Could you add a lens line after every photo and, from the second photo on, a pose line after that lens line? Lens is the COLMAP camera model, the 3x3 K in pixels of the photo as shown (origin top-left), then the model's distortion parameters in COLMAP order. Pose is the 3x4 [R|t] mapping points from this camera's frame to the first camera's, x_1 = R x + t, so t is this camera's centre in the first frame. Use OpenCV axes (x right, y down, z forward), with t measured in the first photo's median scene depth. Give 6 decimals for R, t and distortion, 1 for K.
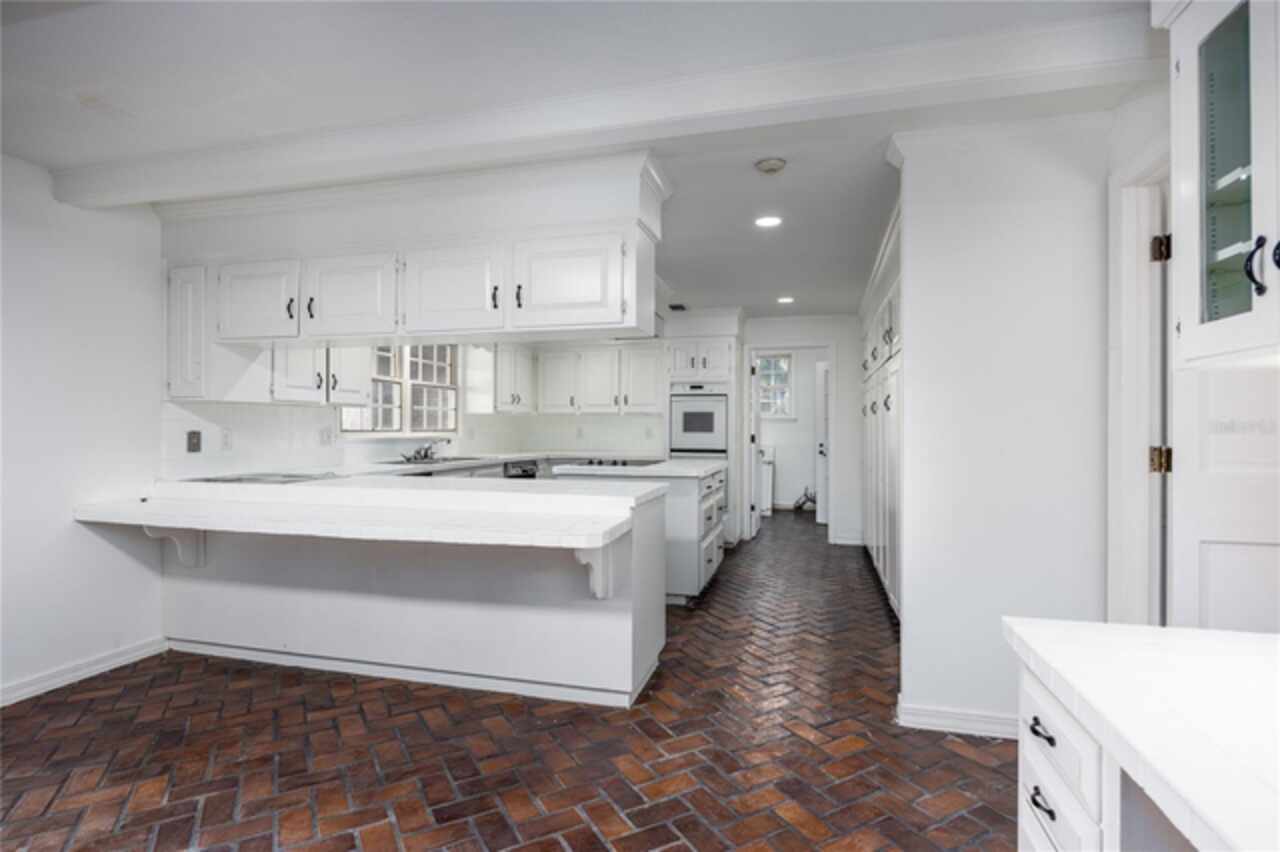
lens RADIAL K [[643.4, 0, 645.5], [0, 643.4, 425.9], [0, 0, 1]] dist [0.000968, -0.003523]
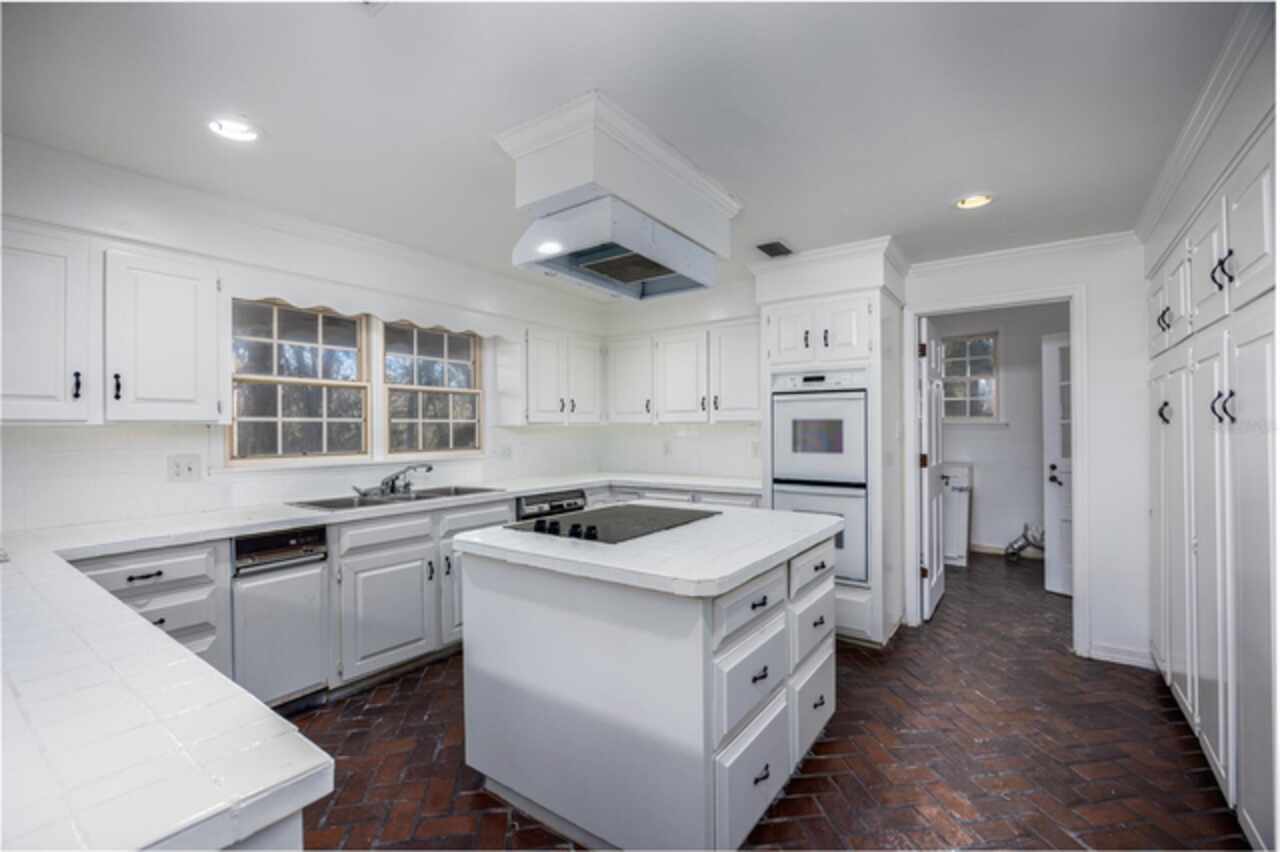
lens RADIAL K [[573.2, 0, 626.4], [0, 573.2, 426.0], [0, 0, 1]] dist [-0.010707, 0.000221]
pose [[0.934304, -0.011830, -0.356281, 0.105155], [0.009864, 0.999924, -0.007335, -0.012860], [0.356340, 0.003339, 0.934350, 0.423012]]
